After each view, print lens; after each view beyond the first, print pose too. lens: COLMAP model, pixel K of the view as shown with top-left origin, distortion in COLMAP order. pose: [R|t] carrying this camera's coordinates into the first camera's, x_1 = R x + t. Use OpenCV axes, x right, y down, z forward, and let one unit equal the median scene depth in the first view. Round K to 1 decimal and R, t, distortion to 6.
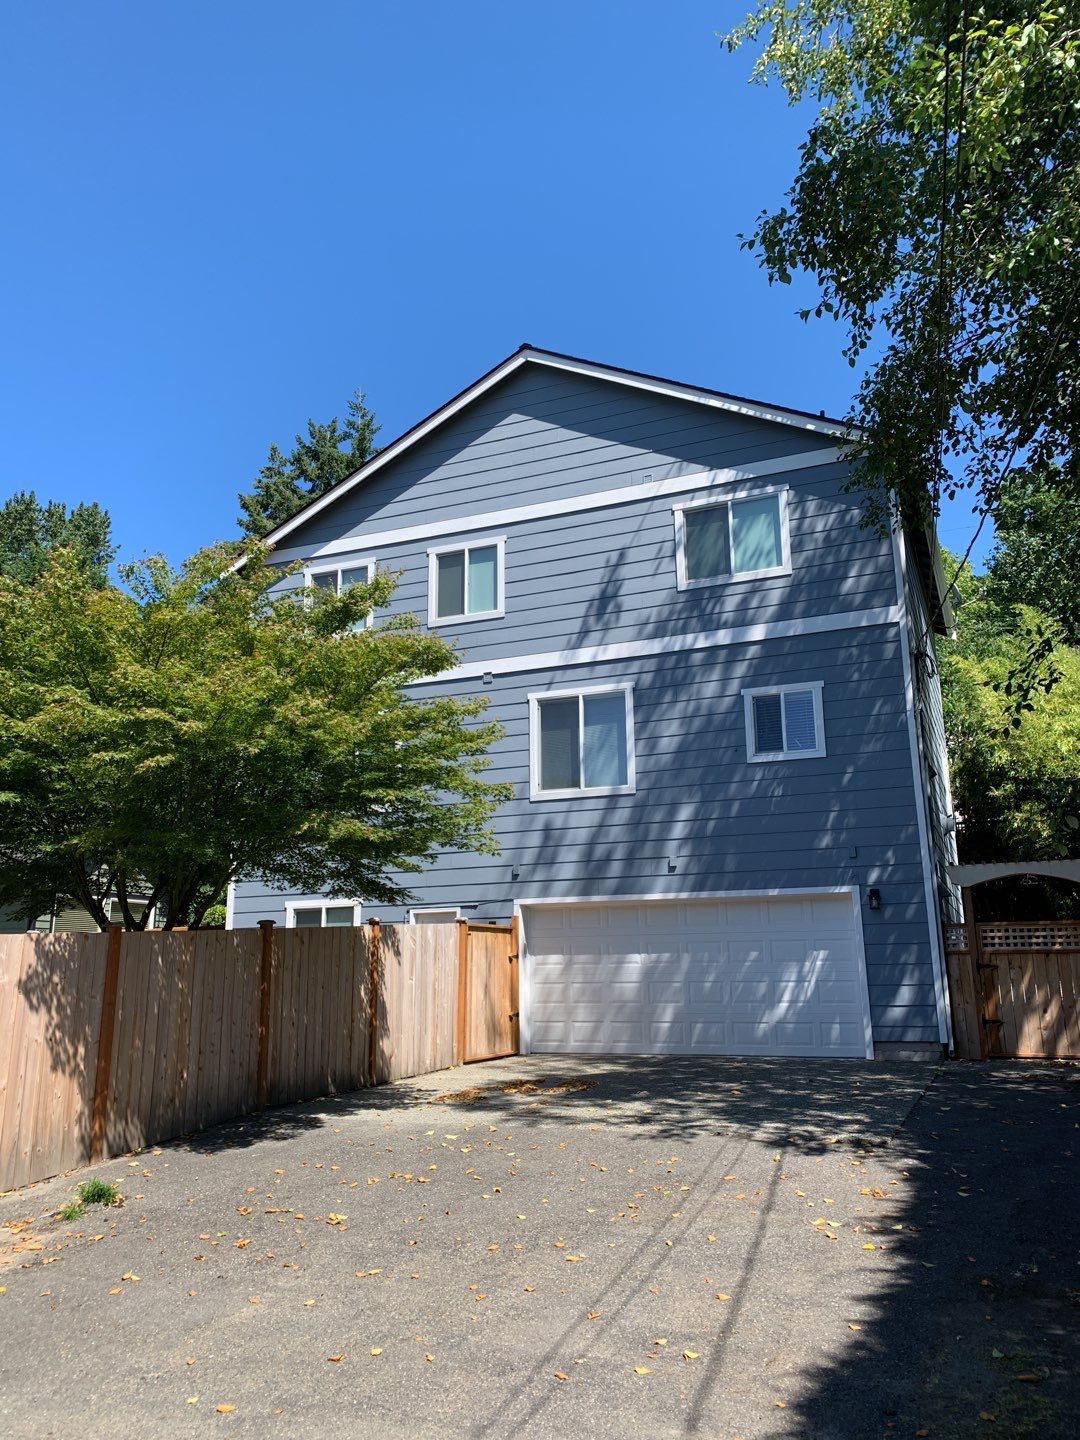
lens RADIAL K [[1111.1, 0, 548.8], [0, 1111.1, 716.4], [0, 0, 1]] dist [0.028391, -0.022886]
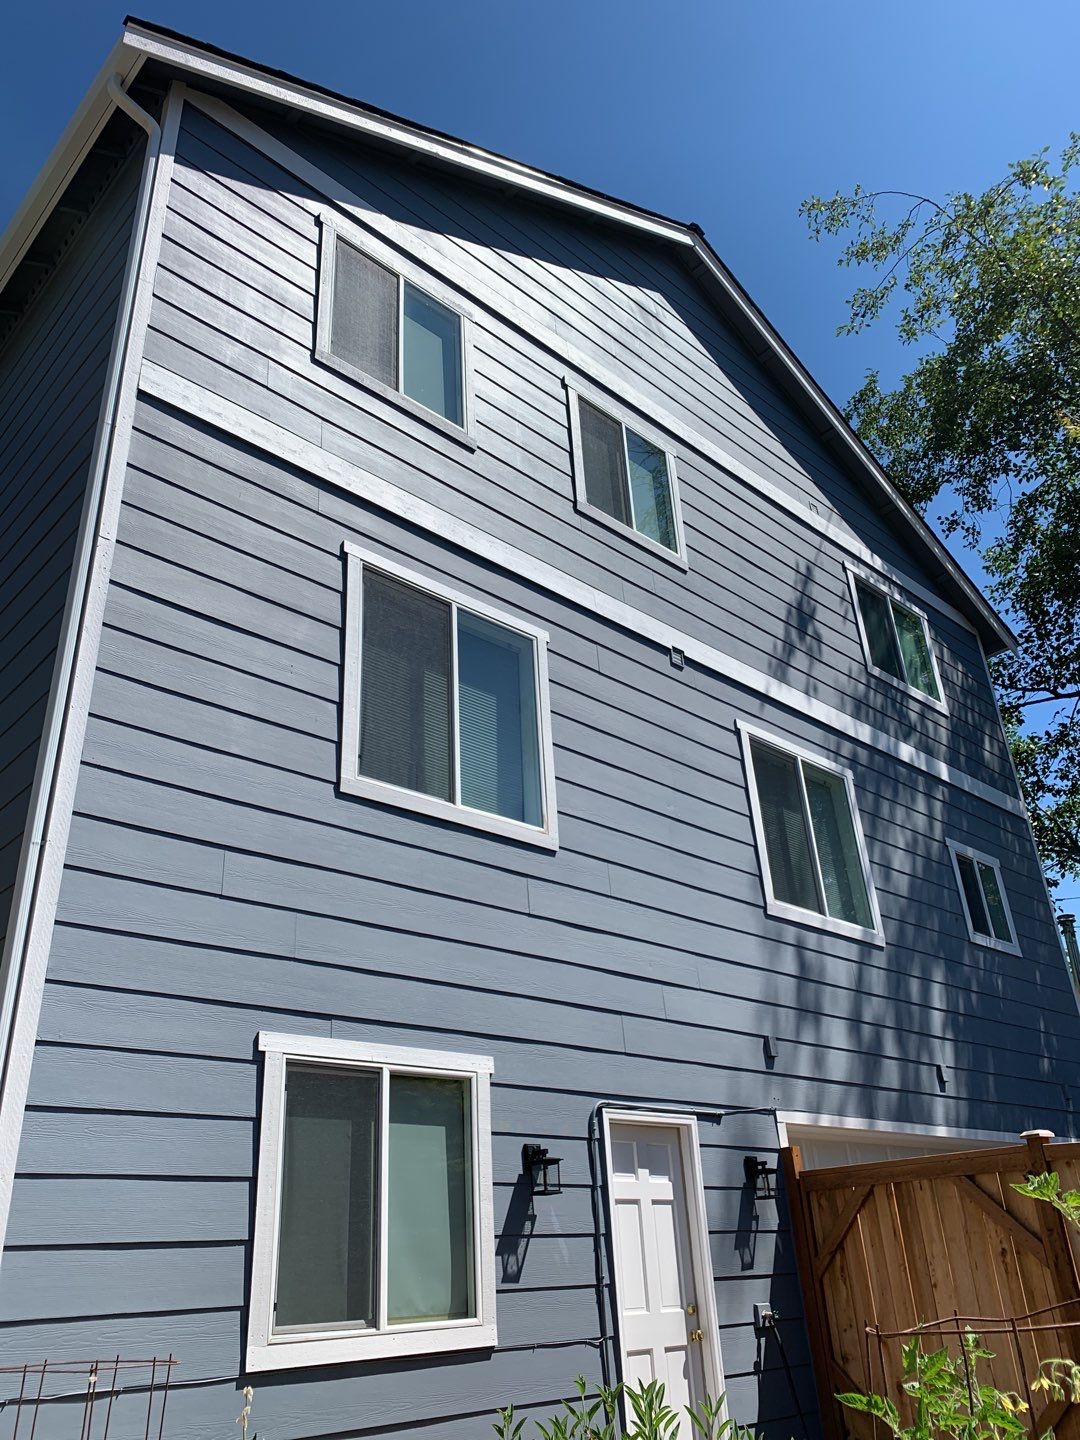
lens RADIAL K [[1111.1, 0, 538.9], [0, 1111.1, 726.7], [0, 0, 1]] dist [0.028391, -0.022886]
pose [[0.409260, 0.401684, 0.819241, -0.544897], [-0.158544, 0.915528, -0.369693, 0.215880], [-0.898538, 0.021415, 0.438373, 0.925800]]
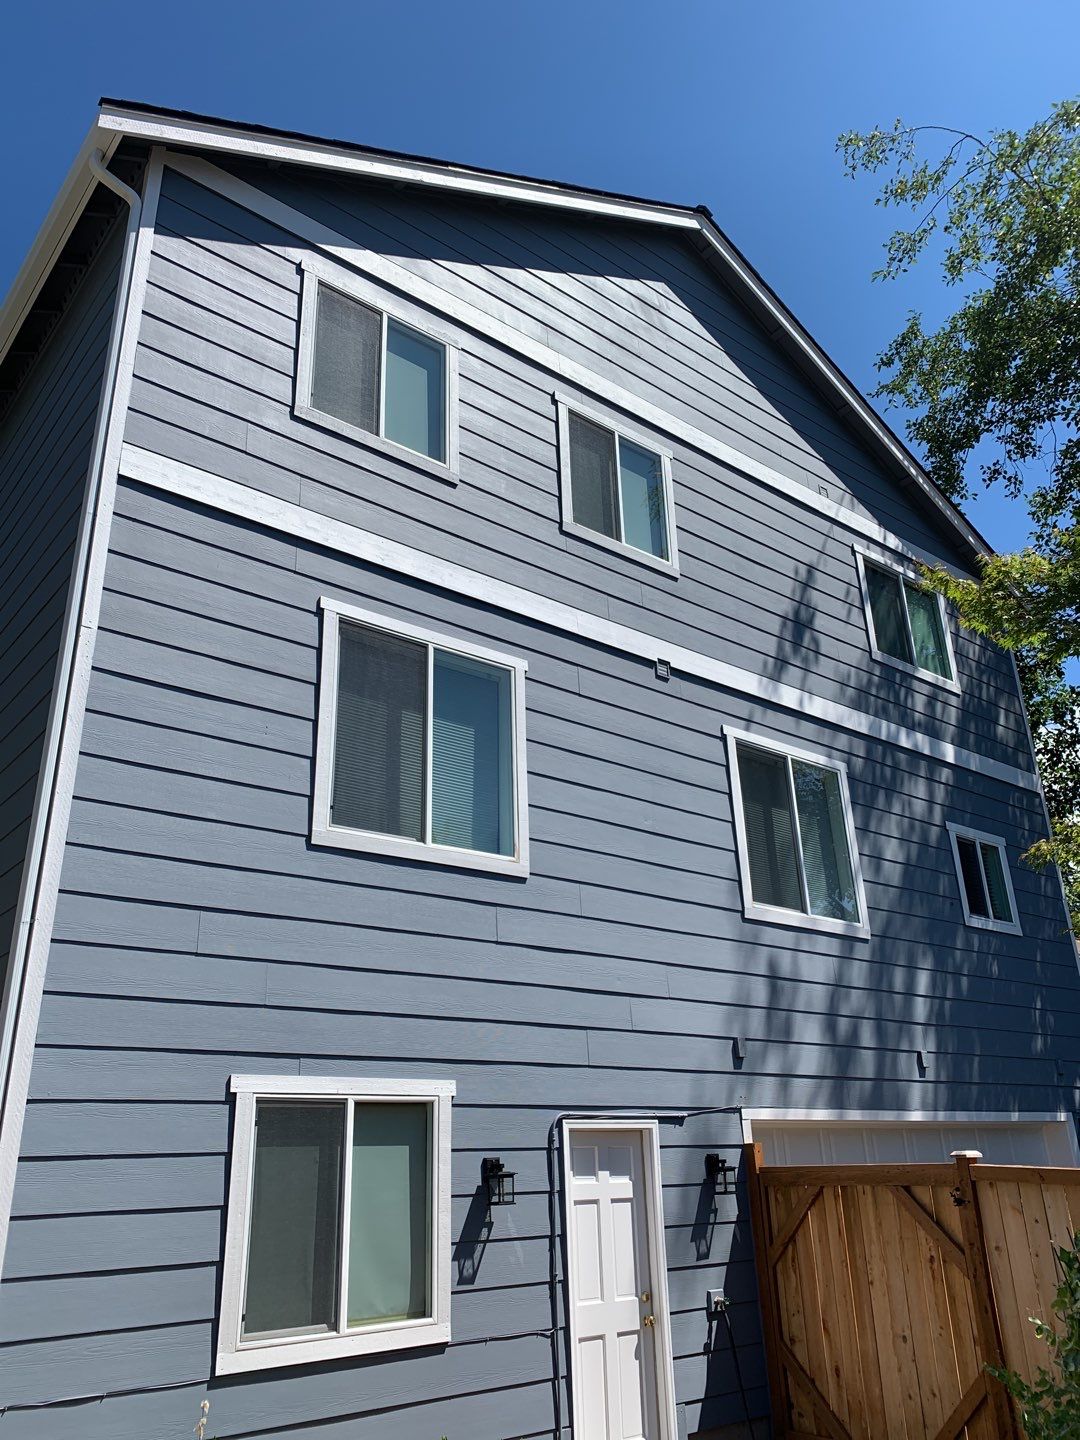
lens RADIAL K [[1111.1, 0, 537.7], [0, 1111.1, 717.7], [0, 0, 1]] dist [0.028391, -0.022886]
pose [[0.472318, 0.331965, 0.816526, -0.568632], [-0.174491, 0.943249, -0.282551, 0.164151], [-0.863984, -0.009023, 0.503438, 0.870727]]
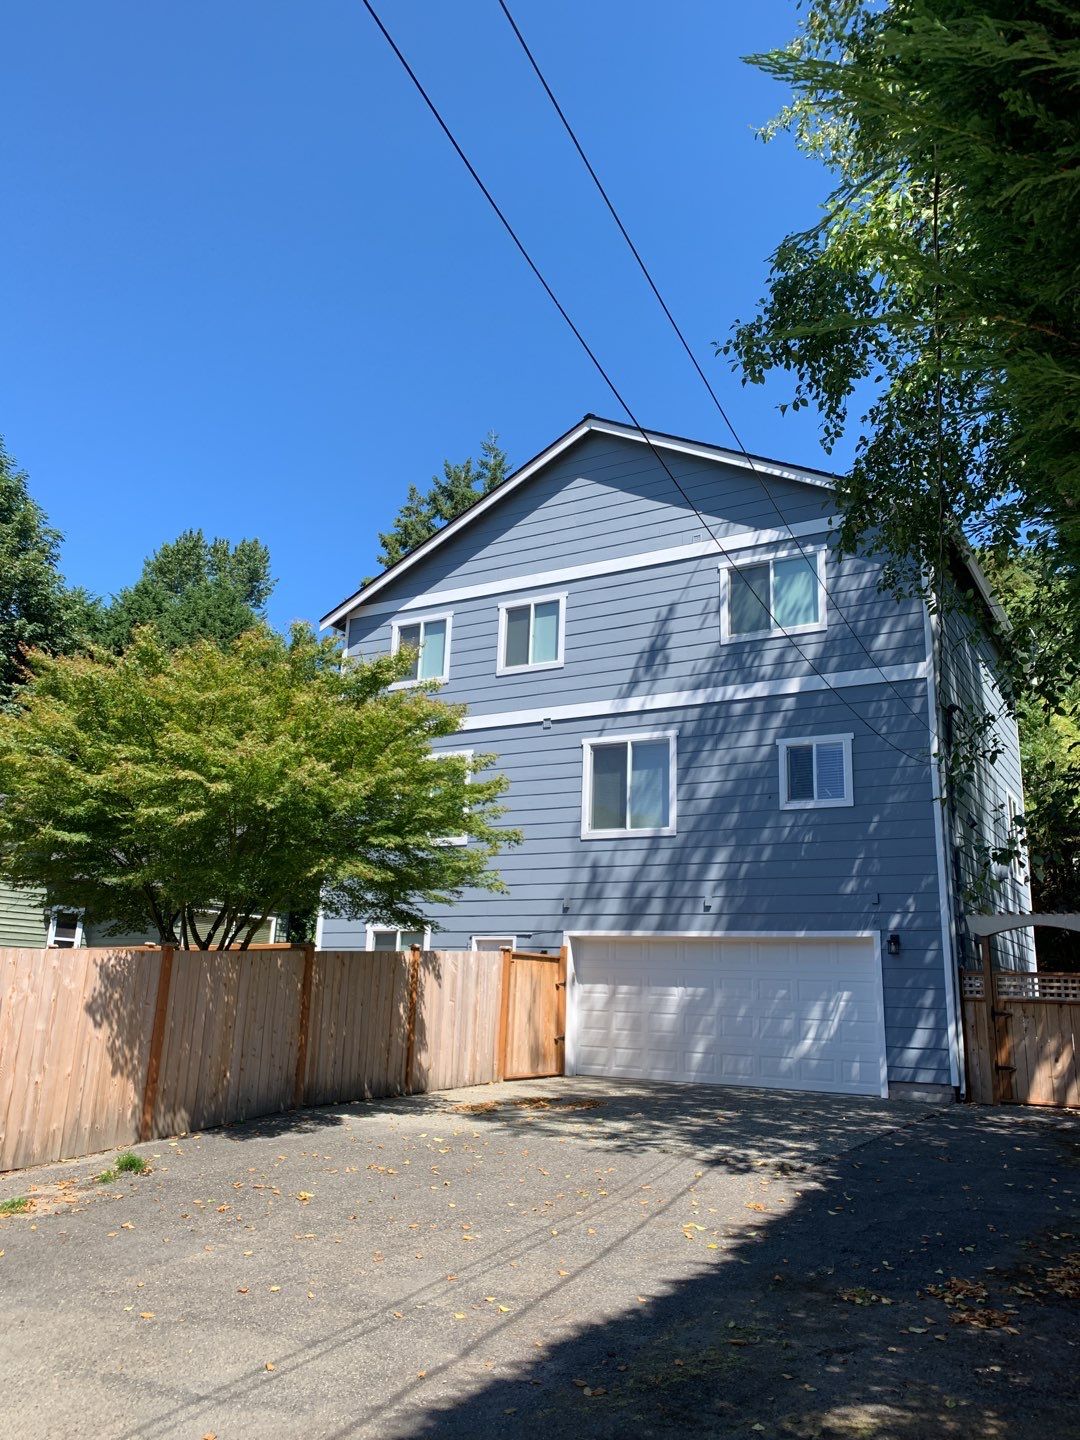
lens RADIAL K [[1111.1, 0, 537.4], [0, 1111.1, 724.5], [0, 0, 1]] dist [0.028391, -0.022886]
pose [[0.989242, 0.009330, -0.145988, 0.103557], [-0.011302, 0.999856, -0.012684, -0.022803], [0.145848, 0.014198, 0.989205, -0.077228]]
